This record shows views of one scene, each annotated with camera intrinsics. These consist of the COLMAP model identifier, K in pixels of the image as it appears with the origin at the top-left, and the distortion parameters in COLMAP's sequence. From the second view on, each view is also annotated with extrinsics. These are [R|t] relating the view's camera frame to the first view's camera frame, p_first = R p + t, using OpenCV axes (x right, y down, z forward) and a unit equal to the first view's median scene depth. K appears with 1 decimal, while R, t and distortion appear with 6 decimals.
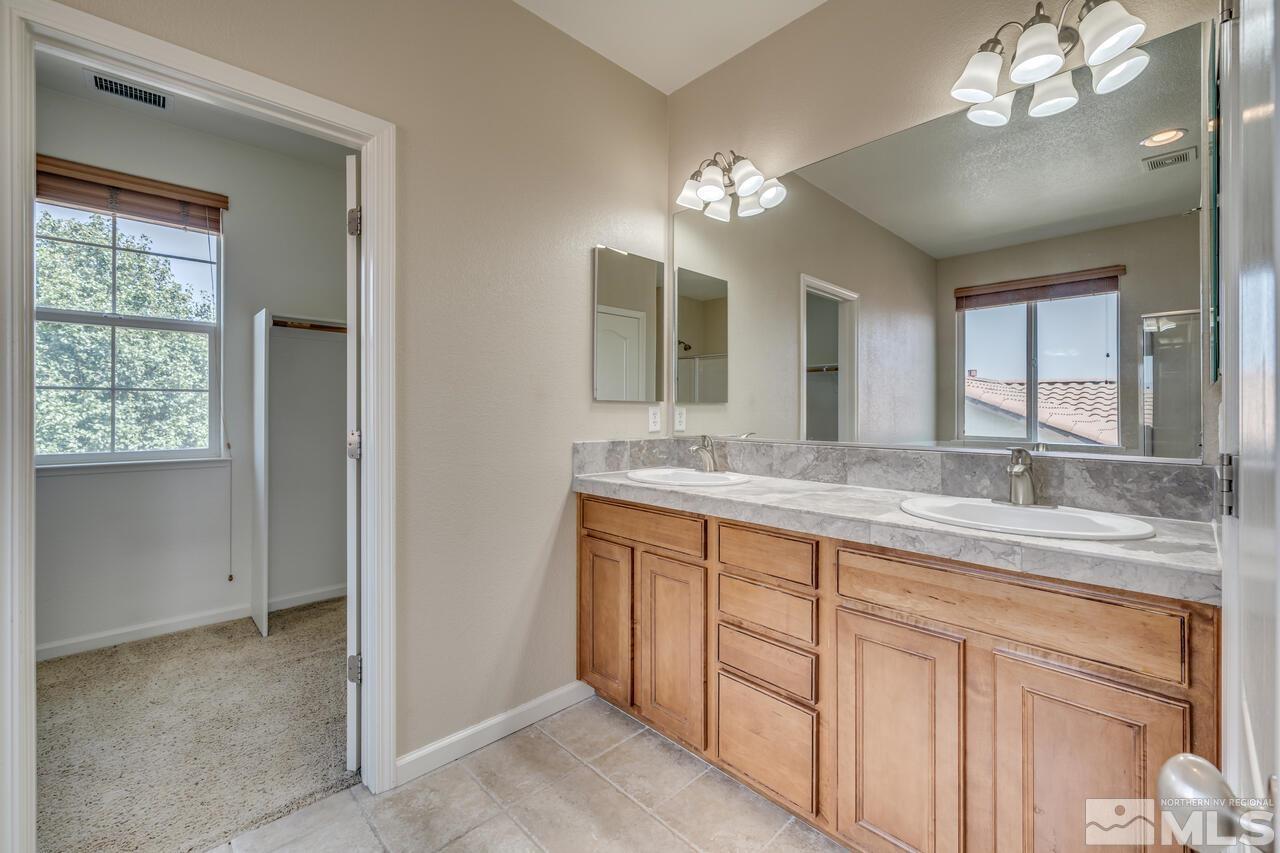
lens RADIAL K [[524.9, 0, 634.5], [0, 524.9, 414.3], [0, 0, 1]] dist [0.000728, 0.000428]
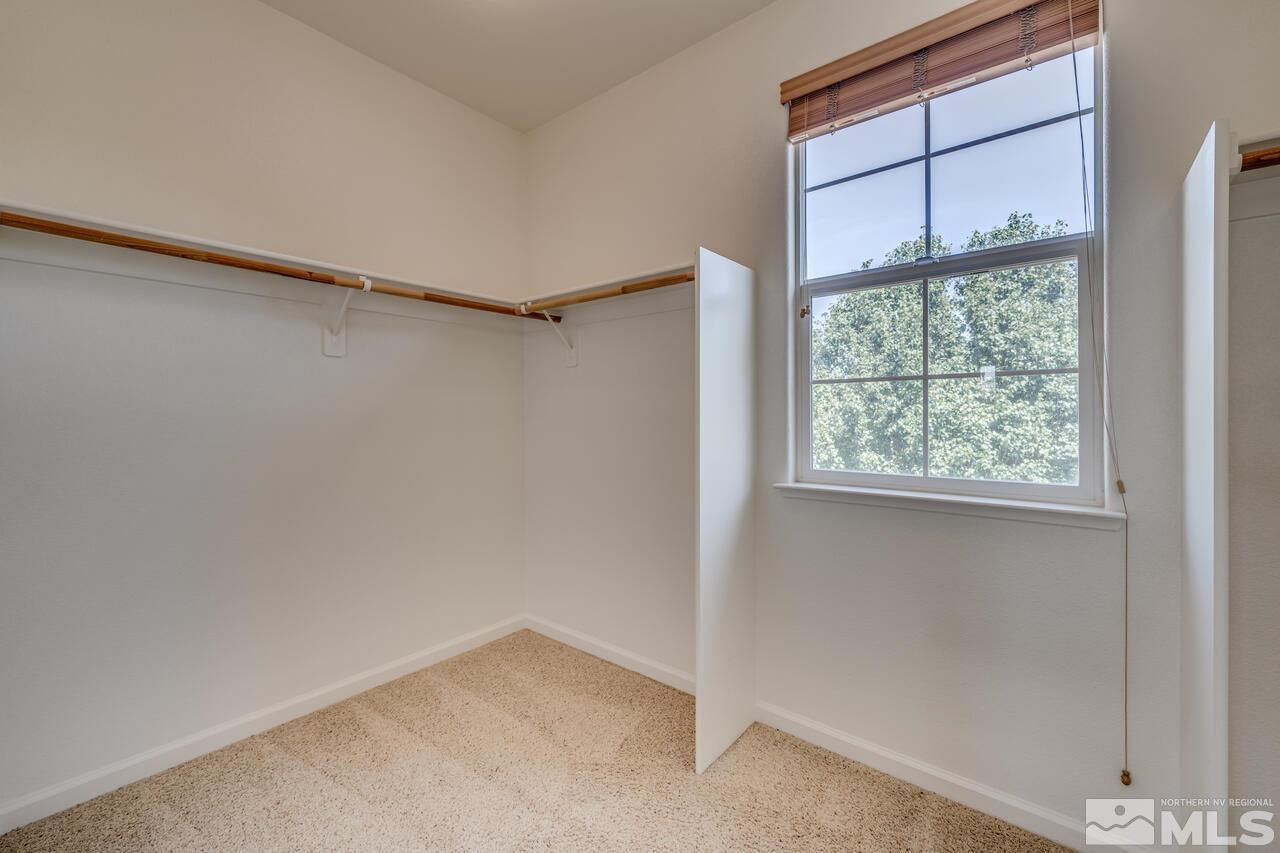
lens RADIAL K [[524.9, 0, 634.4], [0, 524.9, 413.0], [0, 0, 1]] dist [0.000728, 0.000428]
pose [[0.115847, -0.003533, -0.993261, -0.143407], [-0.000219, 0.999994, -0.003582, -0.001350], [0.993267, 0.000632, 0.115846, 0.205939]]
